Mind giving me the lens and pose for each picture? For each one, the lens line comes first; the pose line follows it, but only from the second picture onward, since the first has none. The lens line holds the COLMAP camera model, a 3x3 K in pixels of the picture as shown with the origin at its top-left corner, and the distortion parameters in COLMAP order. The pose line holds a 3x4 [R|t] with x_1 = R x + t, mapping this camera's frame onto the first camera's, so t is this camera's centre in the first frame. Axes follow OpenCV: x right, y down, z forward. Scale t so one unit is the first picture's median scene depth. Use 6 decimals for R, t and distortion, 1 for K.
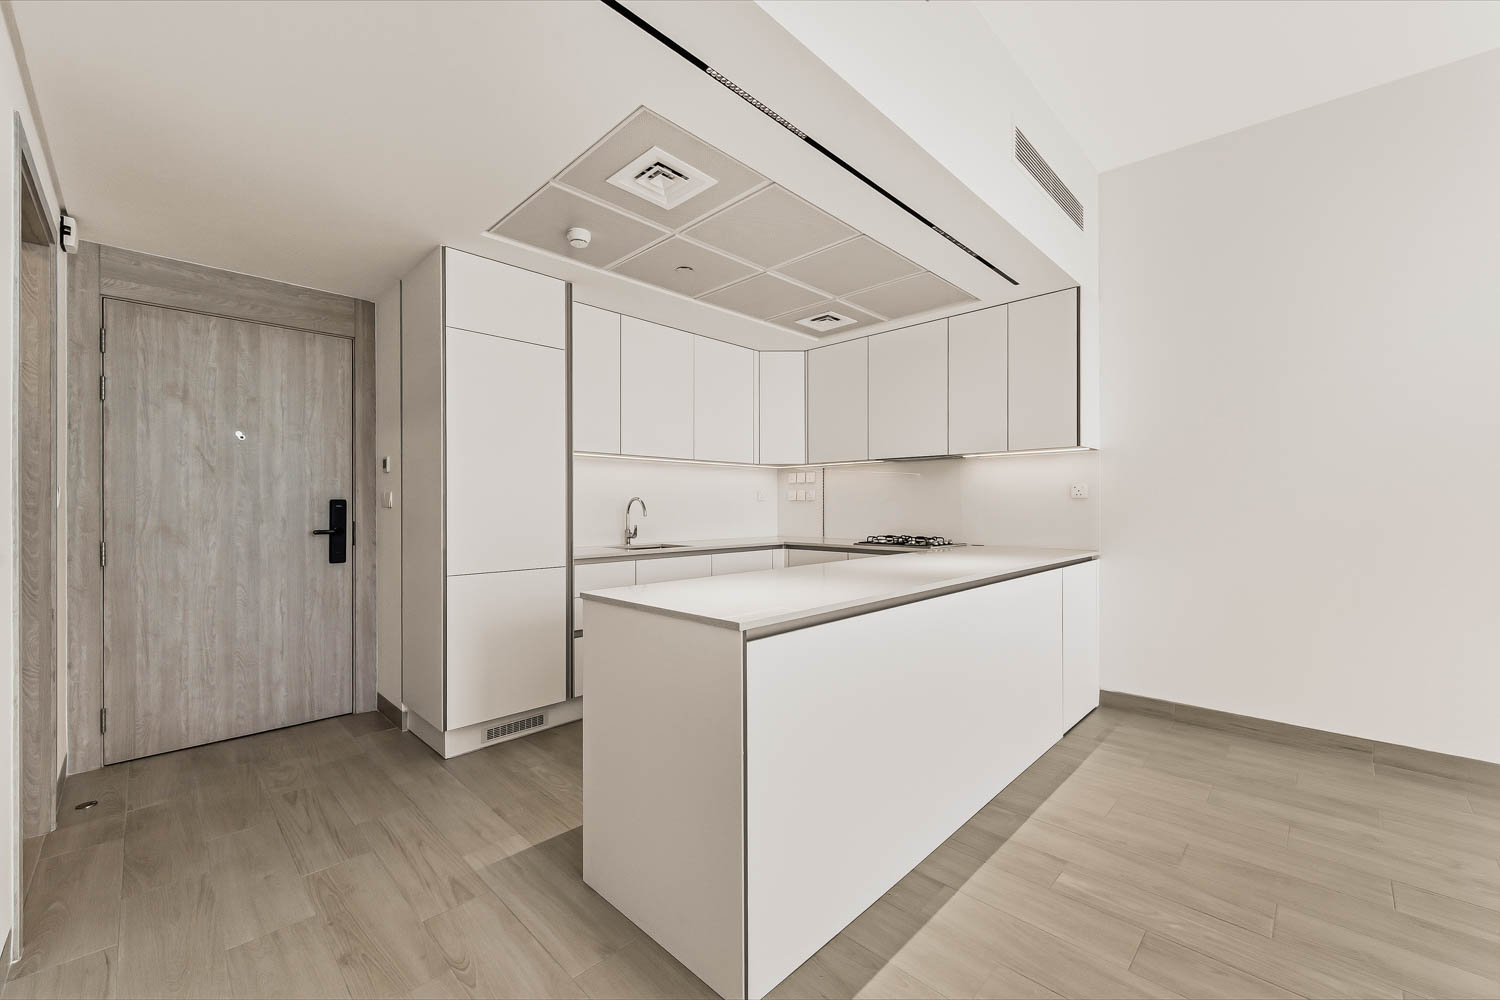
lens RADIAL K [[594.1, 0, 756.6], [0, 594.1, 504.7], [0, 0, 1]] dist [-0.000126, 0.000070]
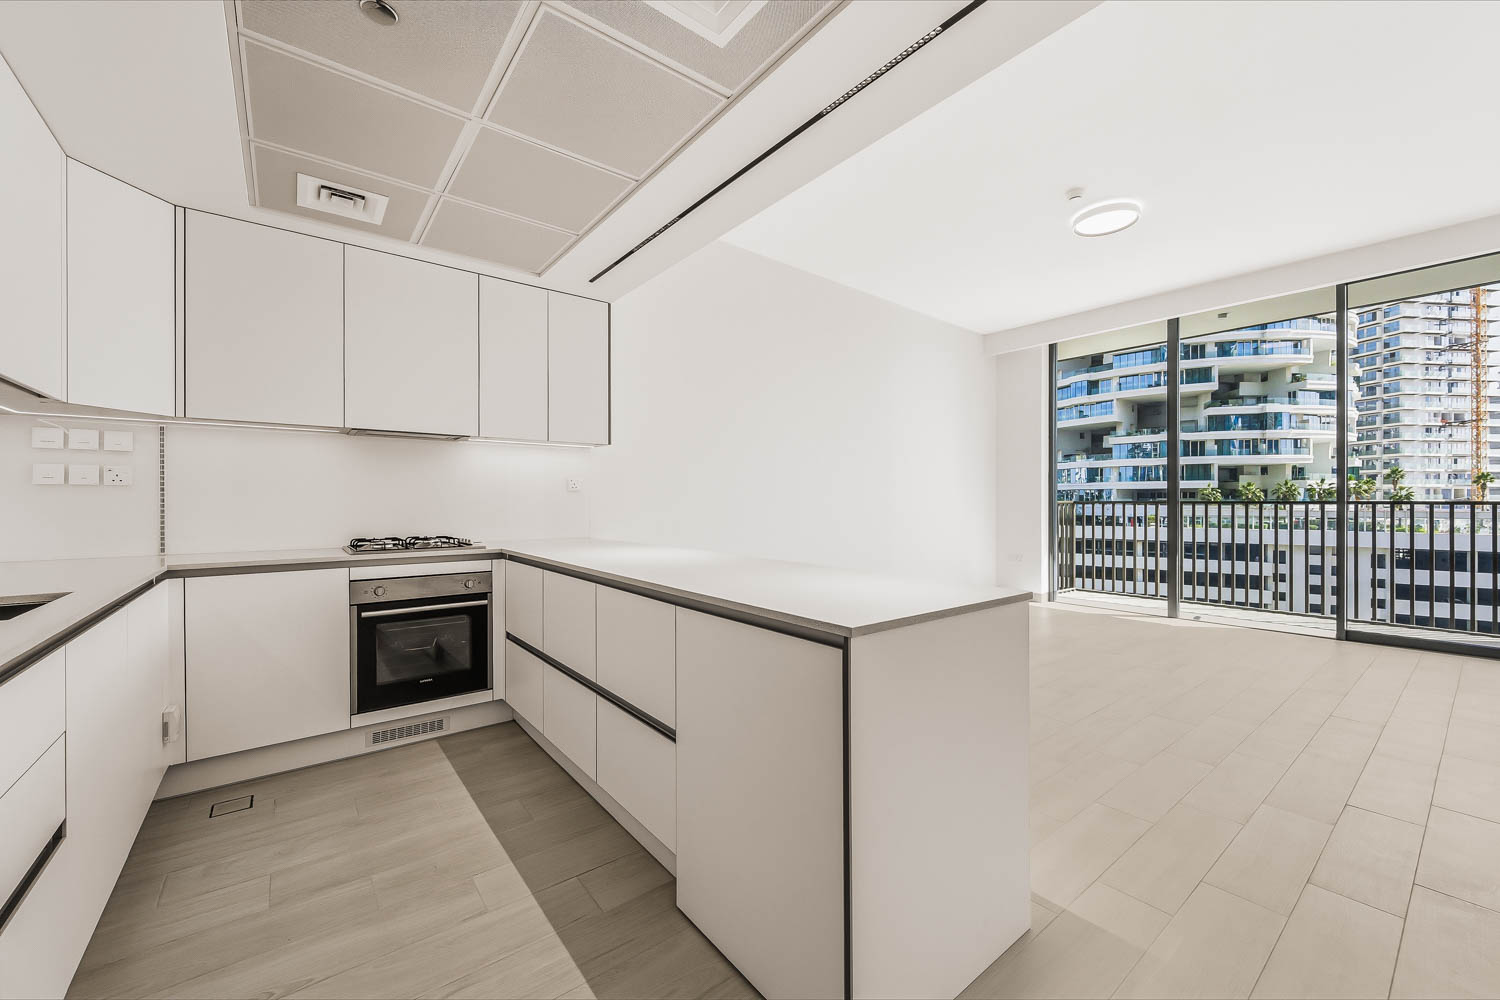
lens RADIAL K [[585.1, 0, 751.6], [0, 585.1, 512.1], [0, 0, 1]] dist [-0.001122, -0.000491]
pose [[0.124331, -0.018727, 0.992064, -0.545263], [-0.001388, 0.999818, 0.019048, 0.008265], [-0.992240, -0.003746, 0.124282, 0.612817]]
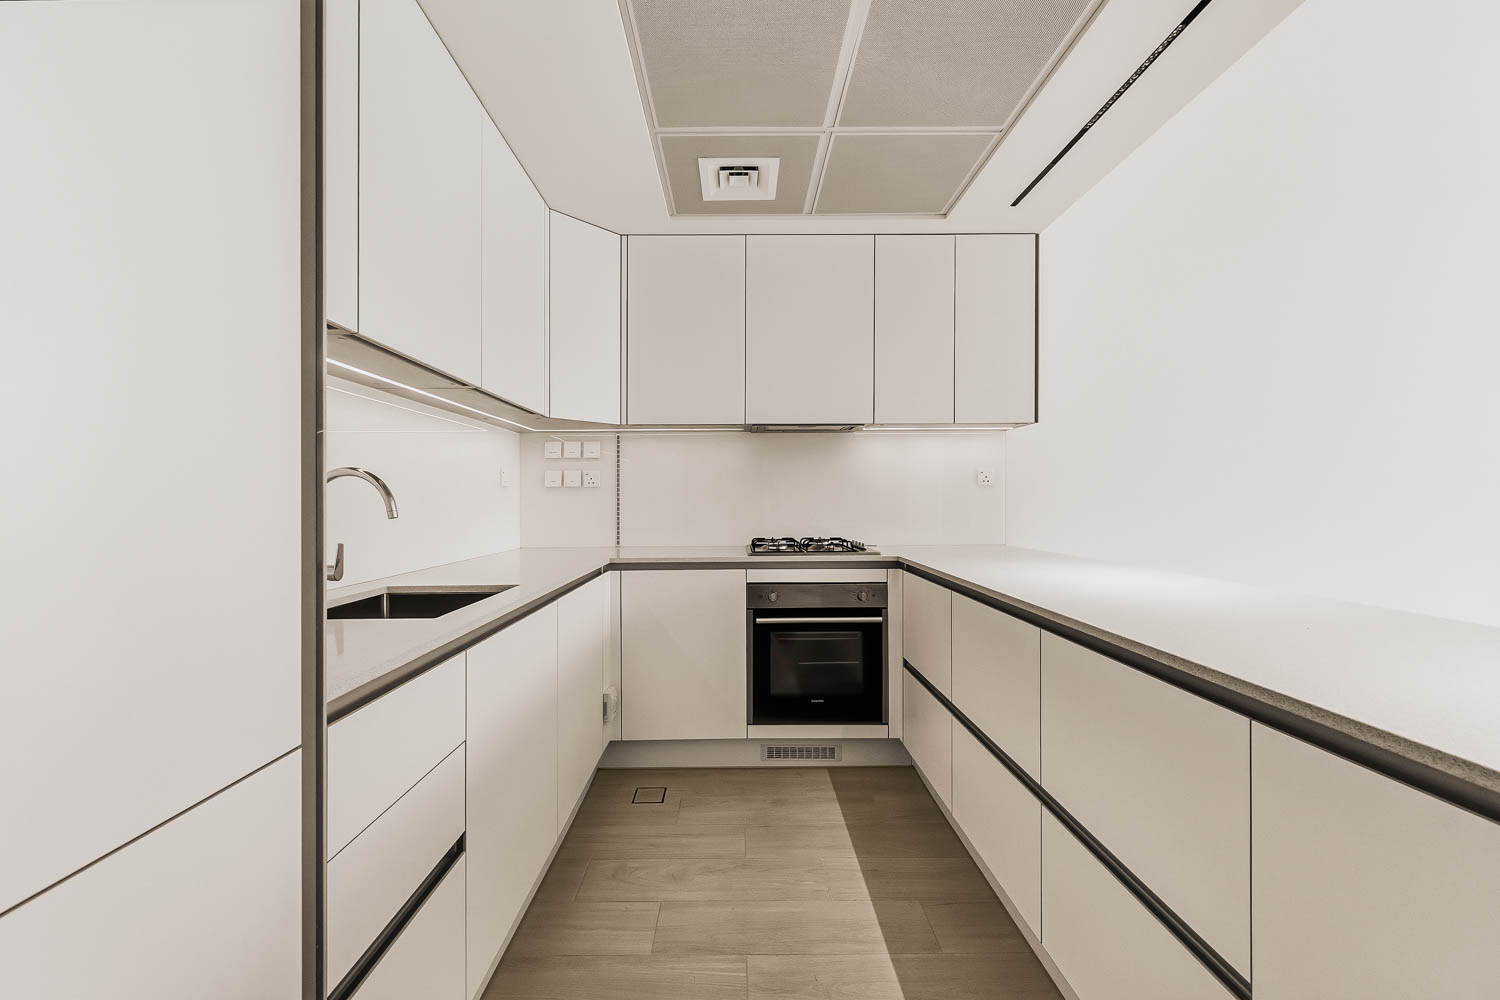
lens RADIAL K [[595.3, 0, 743.5], [0, 595.3, 501.6], [0, 0, 1]] dist [0.015989, 0.000031]
pose [[0.706263, -0.005906, 0.707925, -0.365284], [0.004151, 0.999983, 0.004202, 0.008638], [-0.707938, -0.000029, 0.706275, 0.717007]]
